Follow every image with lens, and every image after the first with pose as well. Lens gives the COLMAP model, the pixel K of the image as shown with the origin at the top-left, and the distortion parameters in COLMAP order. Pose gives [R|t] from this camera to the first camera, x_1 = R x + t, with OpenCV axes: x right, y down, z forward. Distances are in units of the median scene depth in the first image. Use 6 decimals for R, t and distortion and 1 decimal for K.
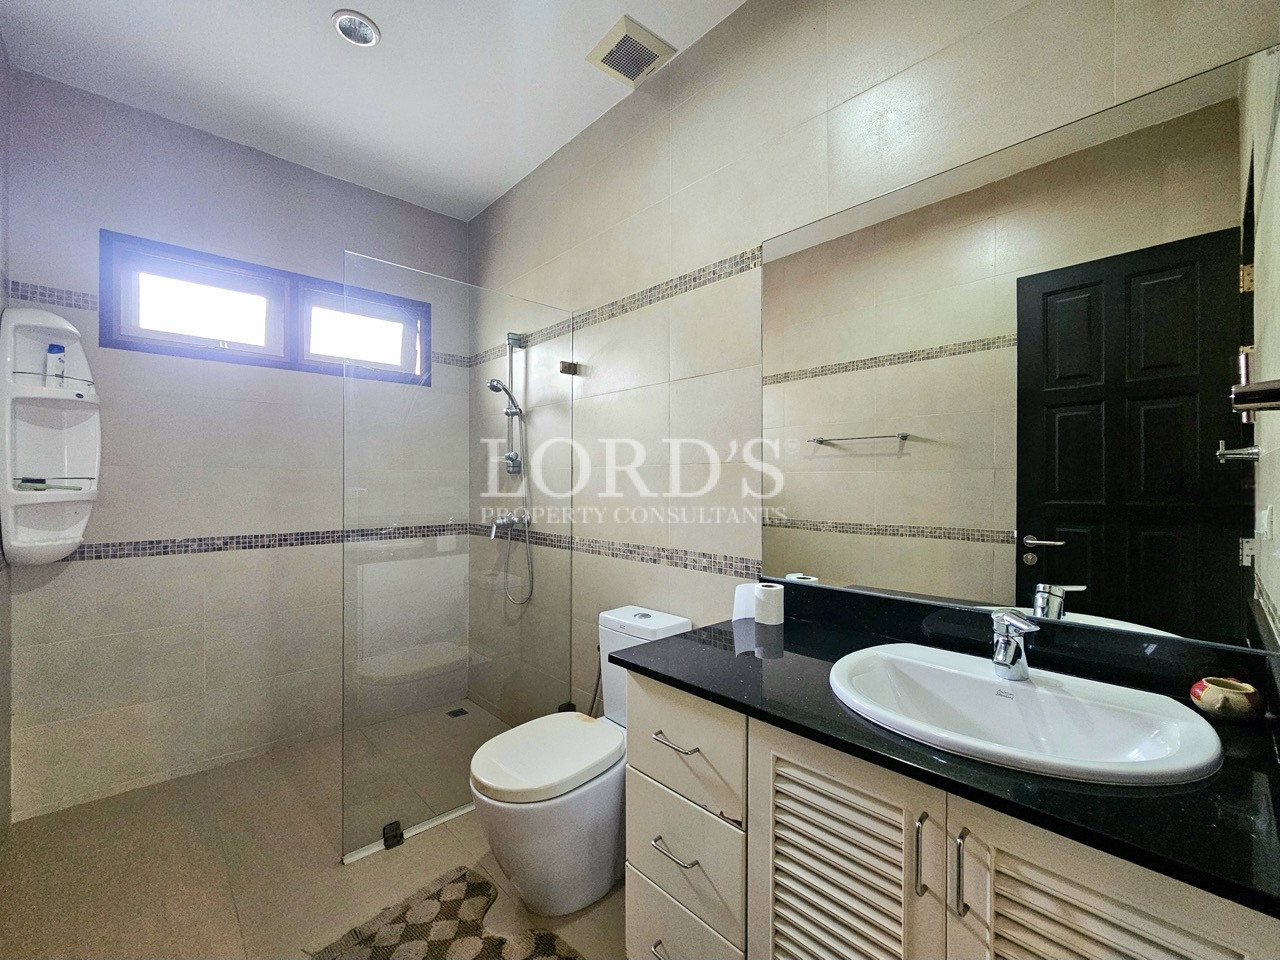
lens RADIAL K [[532.0, 0, 640.4], [0, 532.0, 486.5], [0, 0, 1]] dist [0.000807, 0.000086]
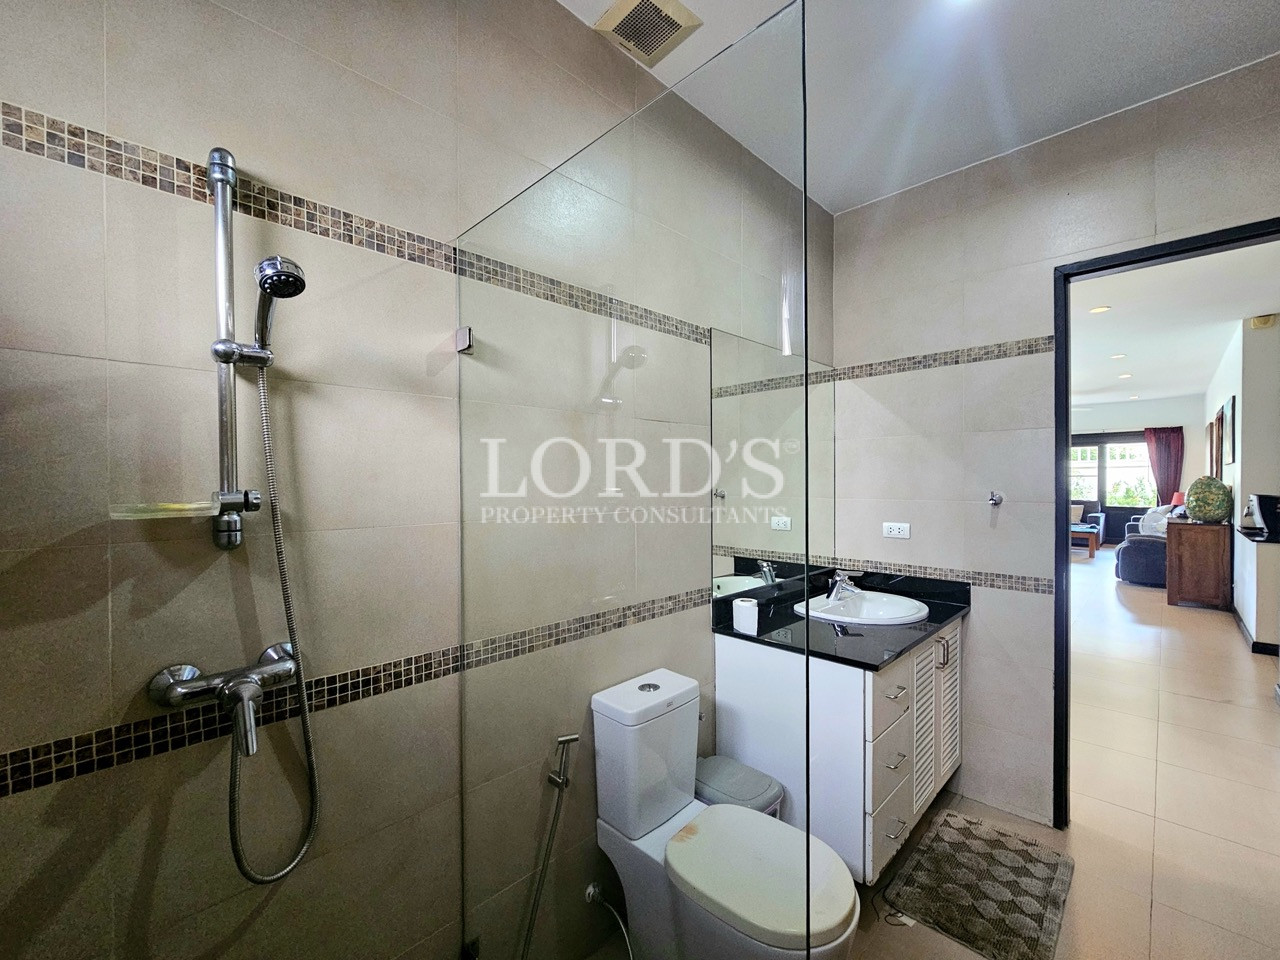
lens RADIAL K [[532.0, 0, 640.4], [0, 532.0, 486.5], [0, 0, 1]] dist [0.000807, 0.000086]
pose [[-0.035085, -0.011270, 0.999321, -0.763303], [0.014097, 0.999831, 0.011770, -0.083619], [-0.999285, 0.014500, -0.034920, 0.927067]]
